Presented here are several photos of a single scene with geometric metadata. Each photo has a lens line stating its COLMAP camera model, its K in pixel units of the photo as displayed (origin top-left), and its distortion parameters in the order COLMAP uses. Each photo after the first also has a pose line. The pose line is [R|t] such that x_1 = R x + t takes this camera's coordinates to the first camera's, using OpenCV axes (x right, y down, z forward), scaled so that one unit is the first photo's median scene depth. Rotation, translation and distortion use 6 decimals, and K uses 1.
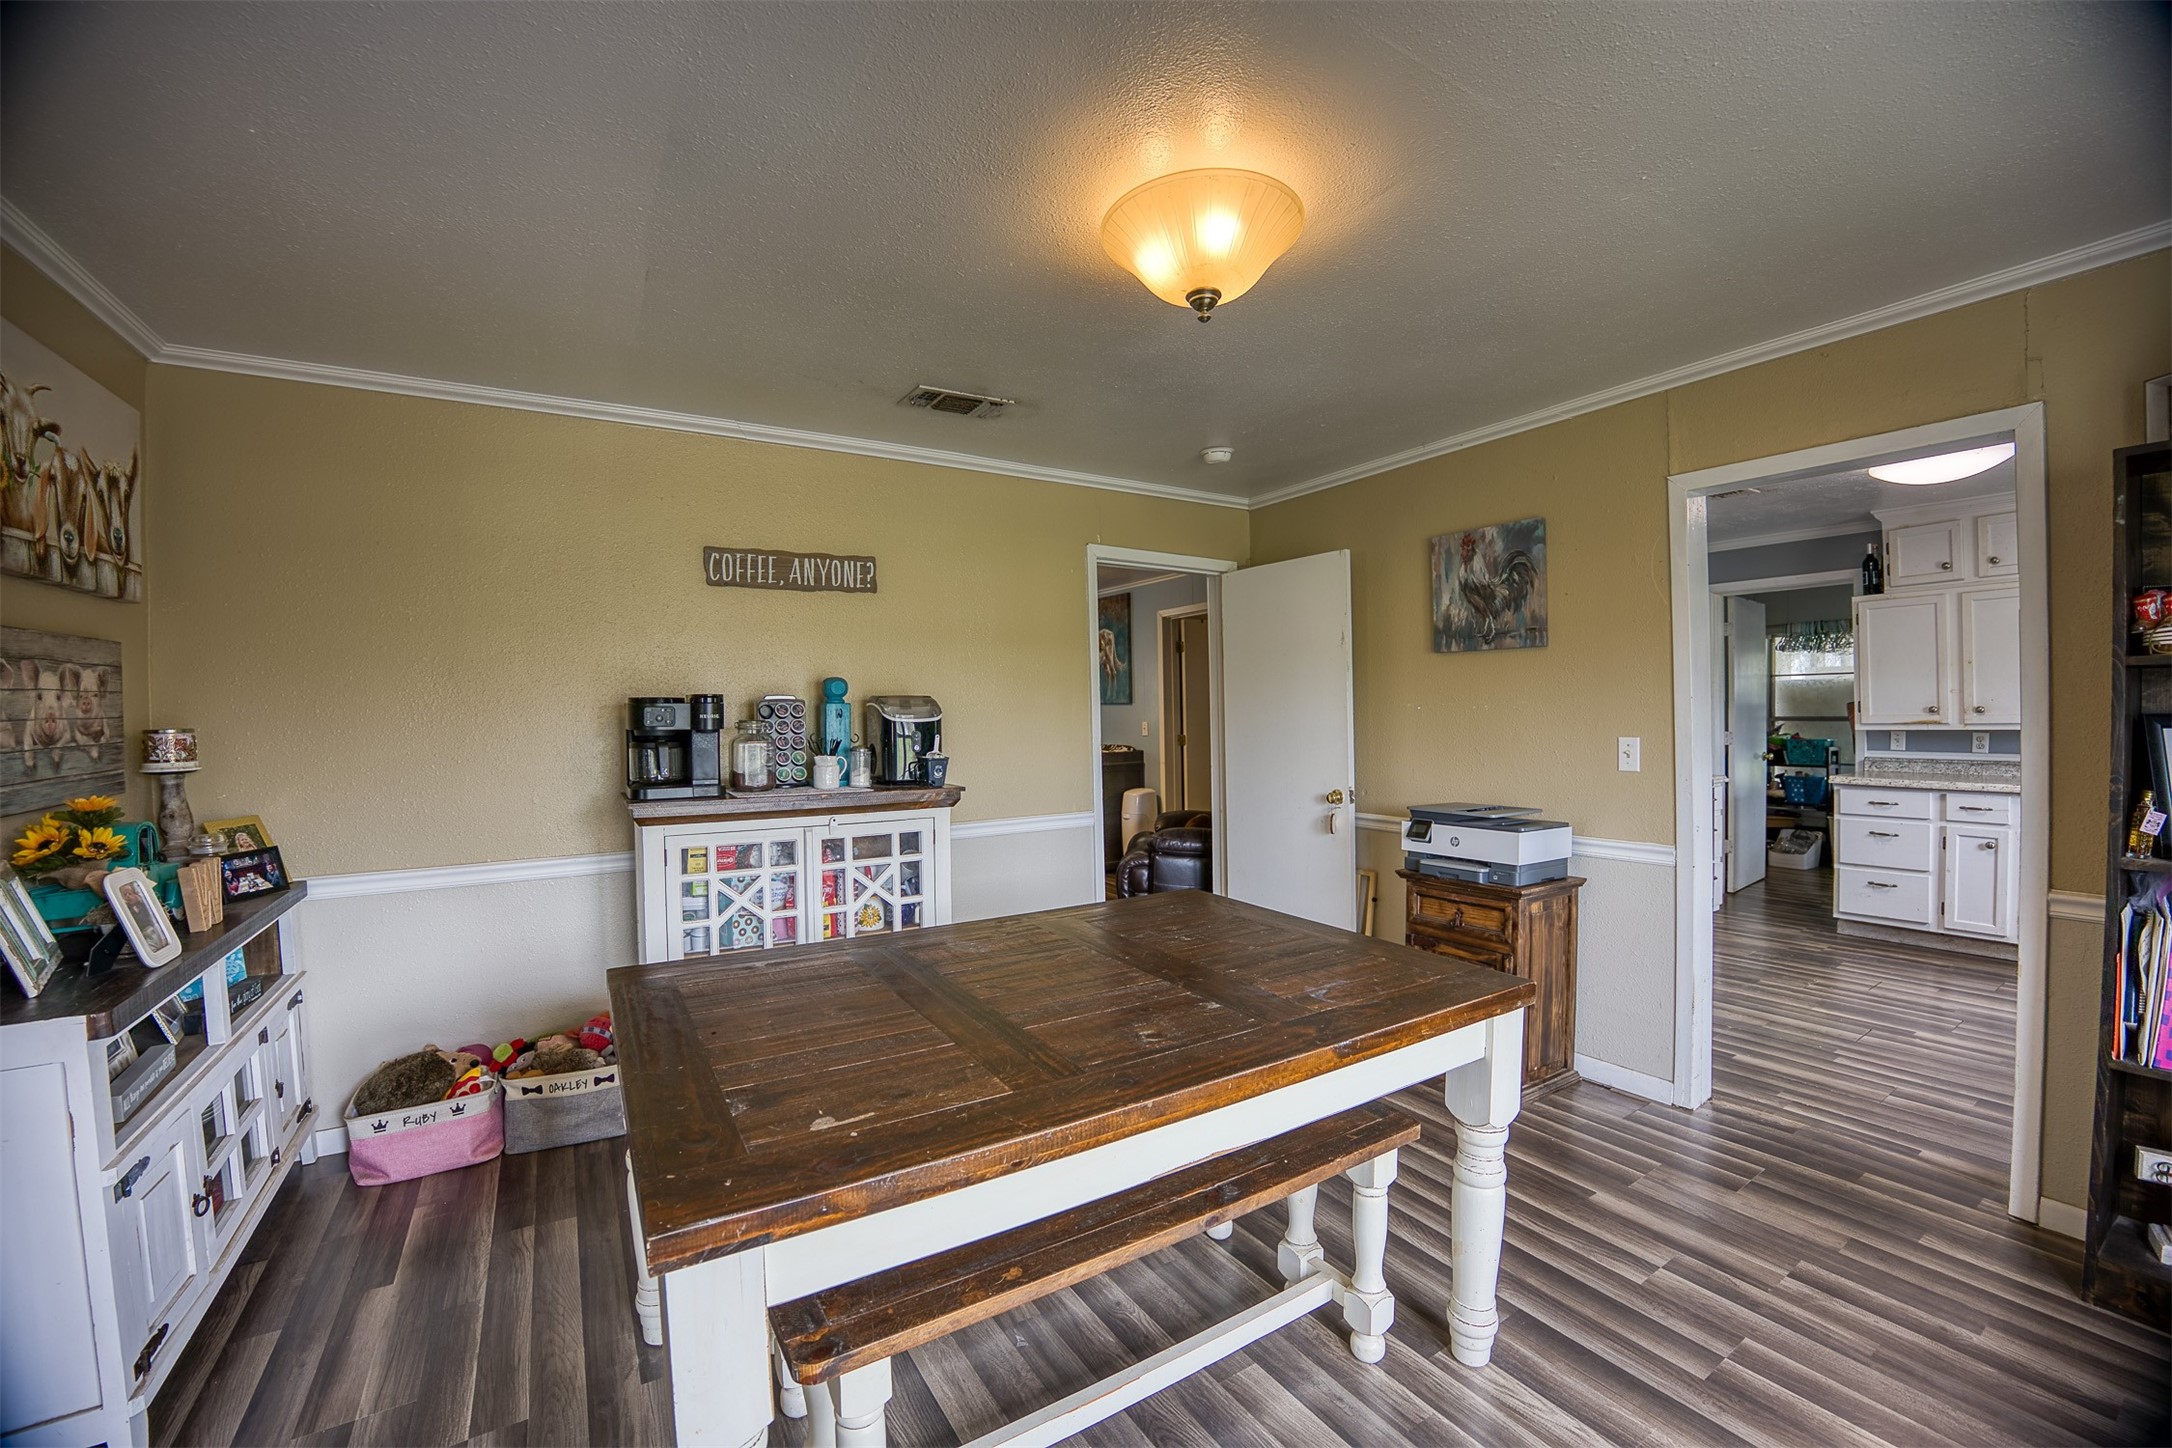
lens RADIAL K [[874.8, 0, 1090.0], [0, 874.8, 727.7], [0, 0, 1]] dist [-0.062389, 0.009673]
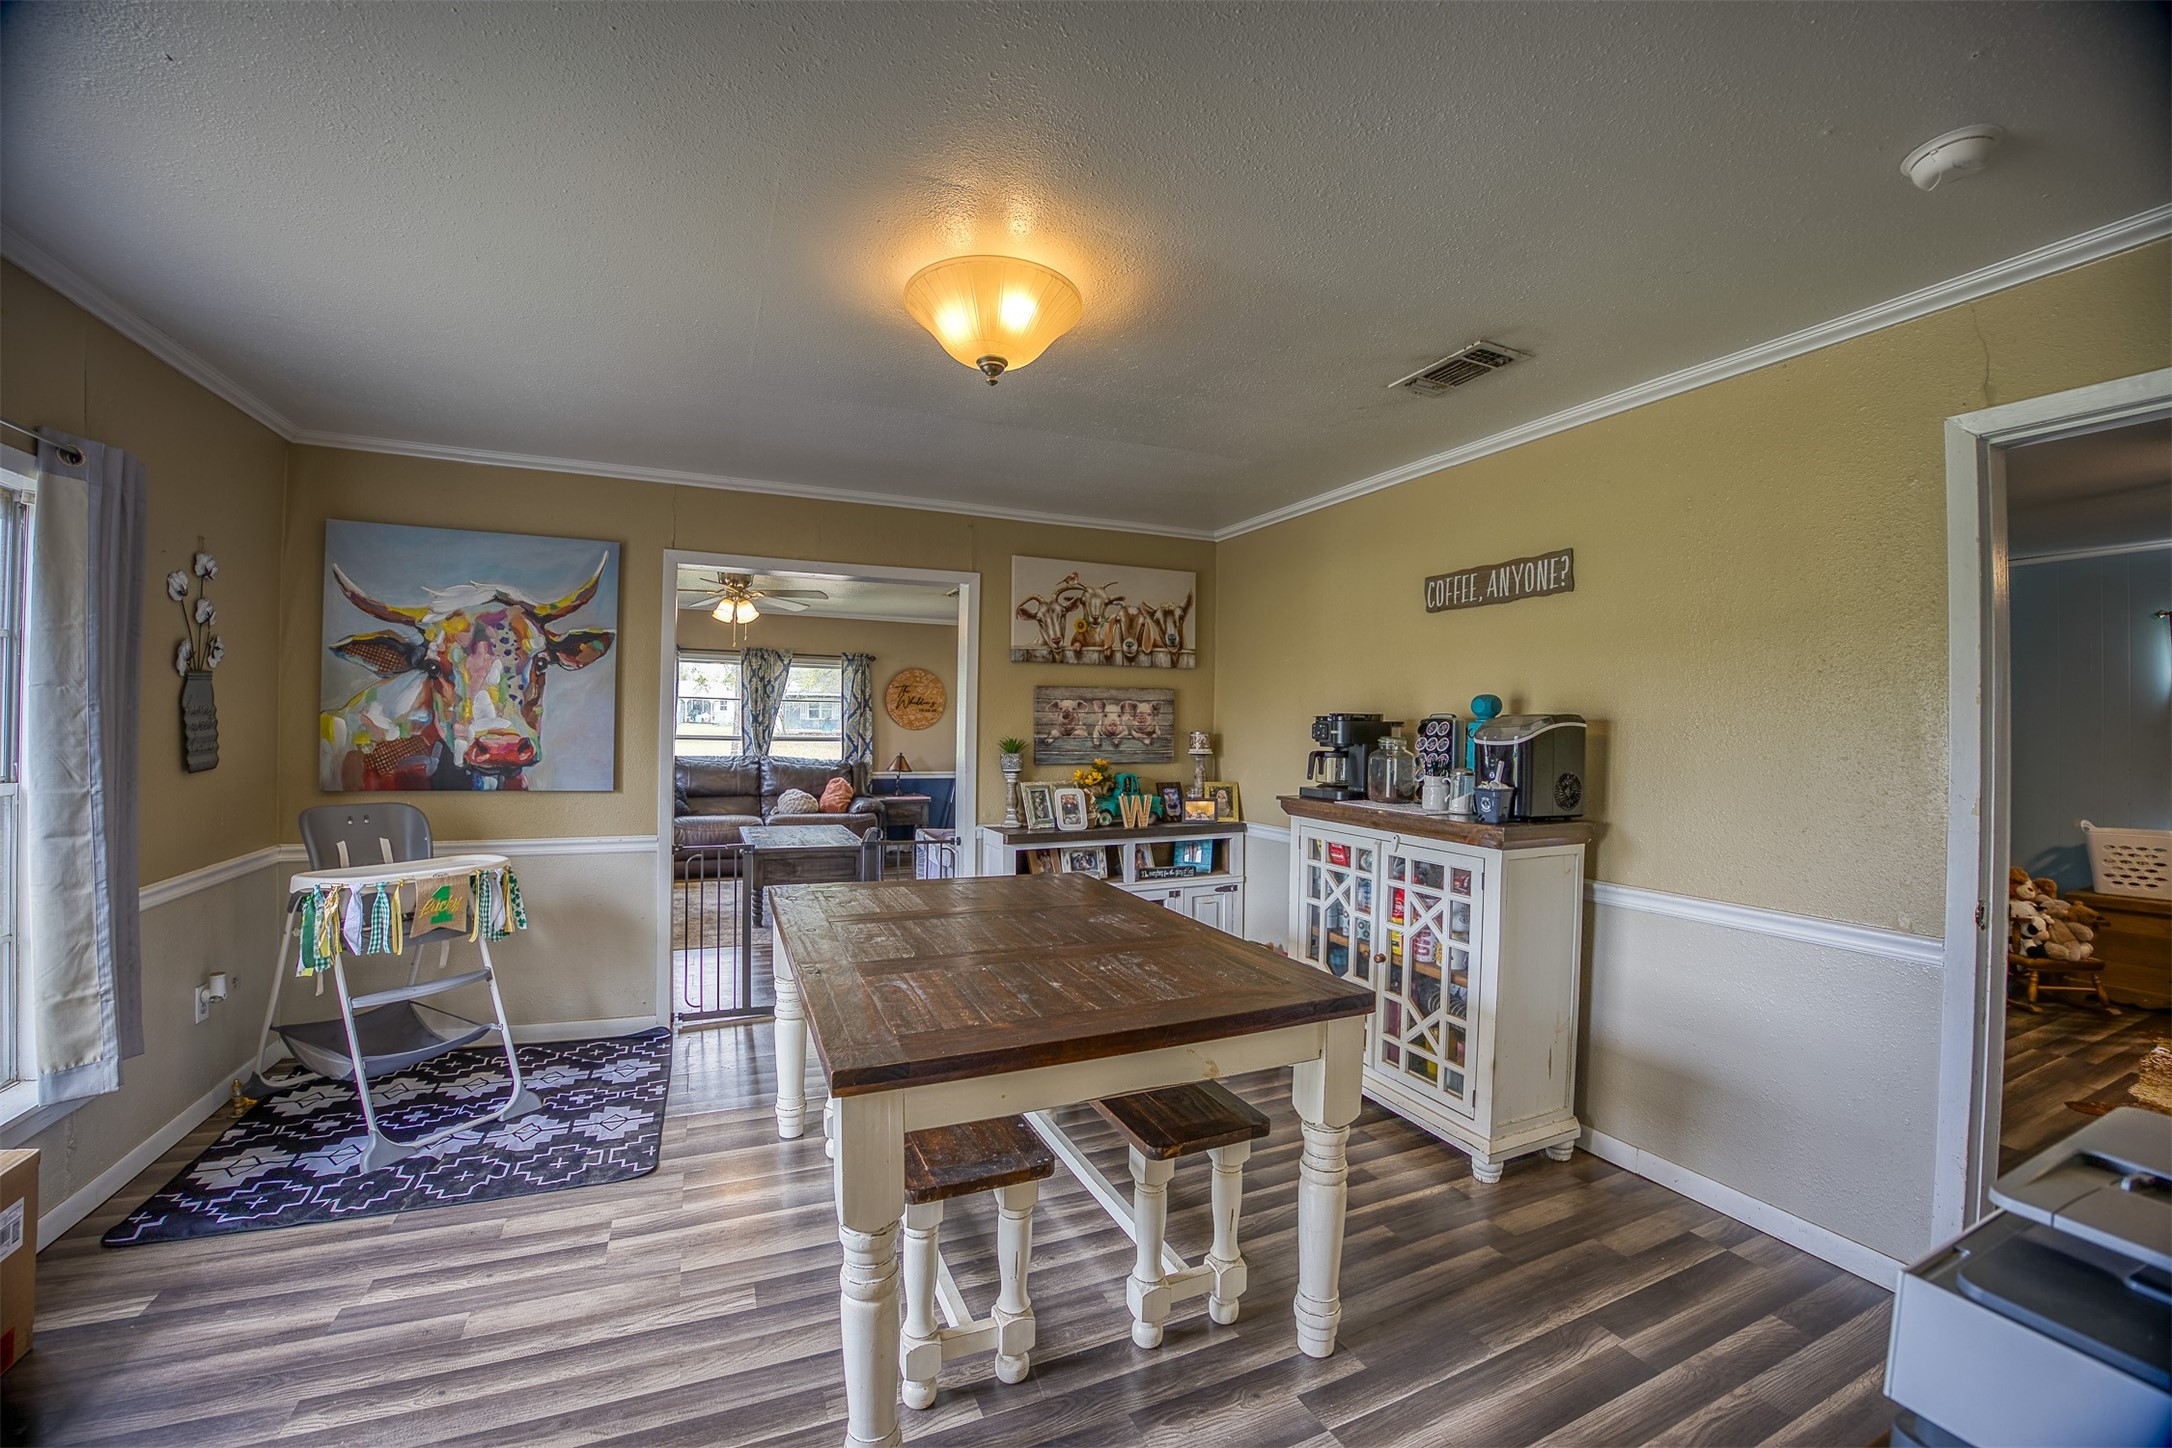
lens RADIAL K [[874.8, 0, 1098.4], [0, 874.8, 728.5], [0, 0, 1]] dist [-0.062389, 0.009673]
pose [[-0.126571, 0.010680, -0.991900, 0.690371], [-0.035888, 0.999238, 0.015339, -0.021552], [0.991308, 0.037539, -0.126091, 0.728034]]
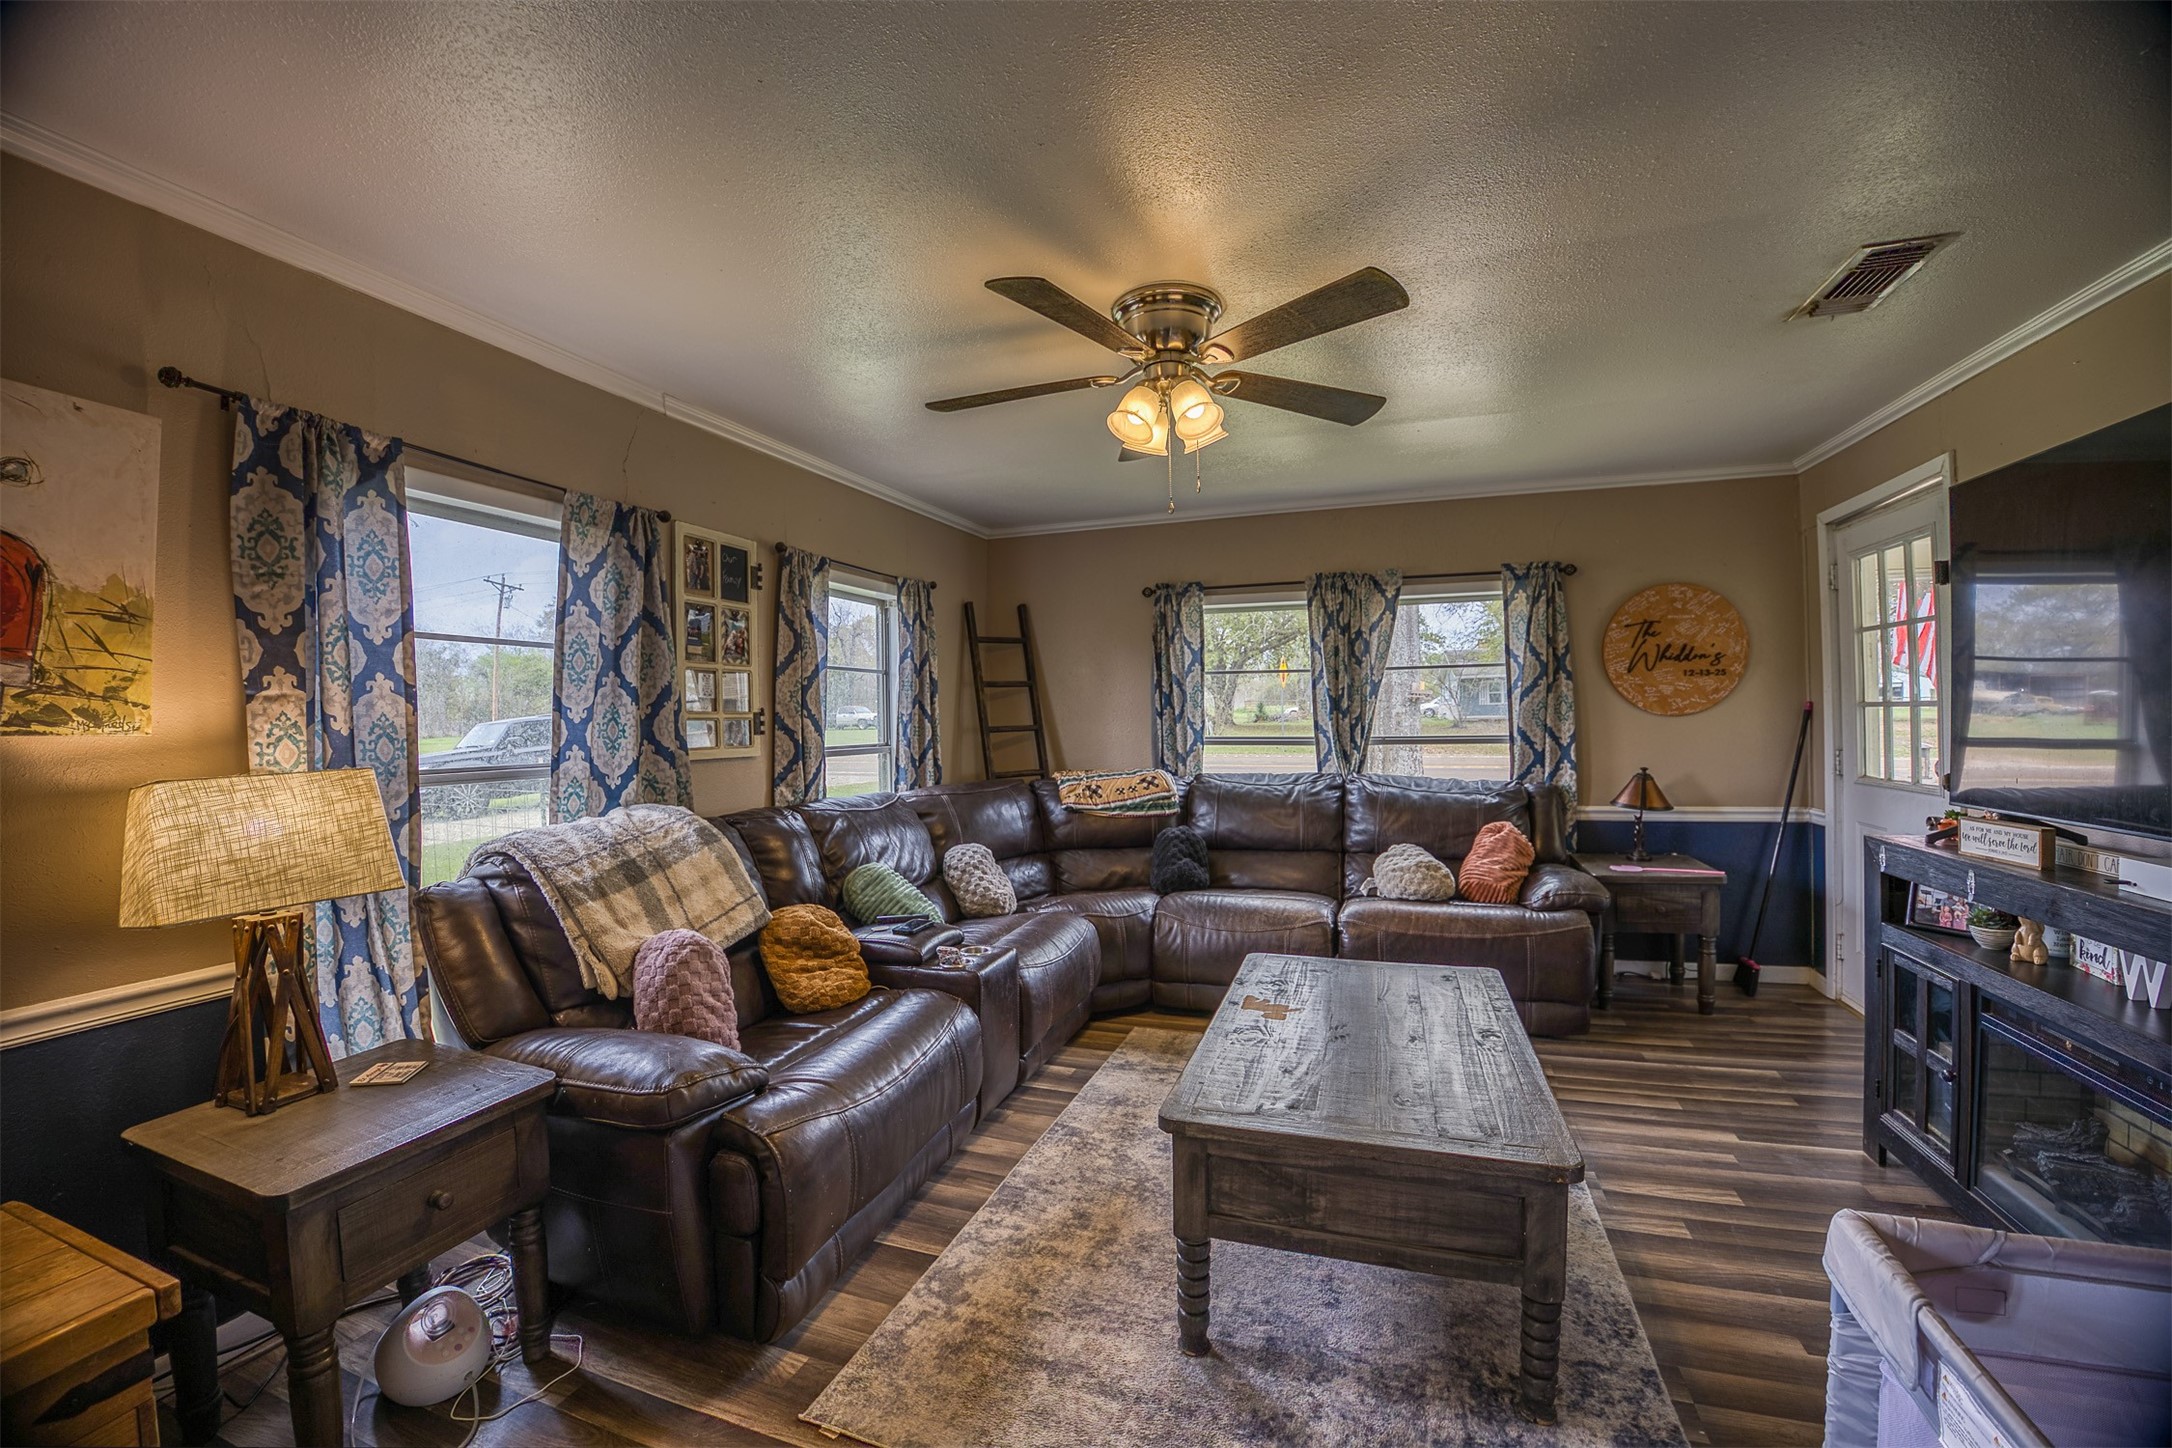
lens RADIAL K [[874.8, 0, 1083.5], [0, 874.8, 716.0], [0, 0, 1]] dist [-0.062389, 0.009673]
pose [[-0.780980, 0.029681, -0.623850, -0.586230], [0.014665, 0.999466, 0.029193, -0.002127], [0.624383, 0.013650, -0.780999, 0.211538]]
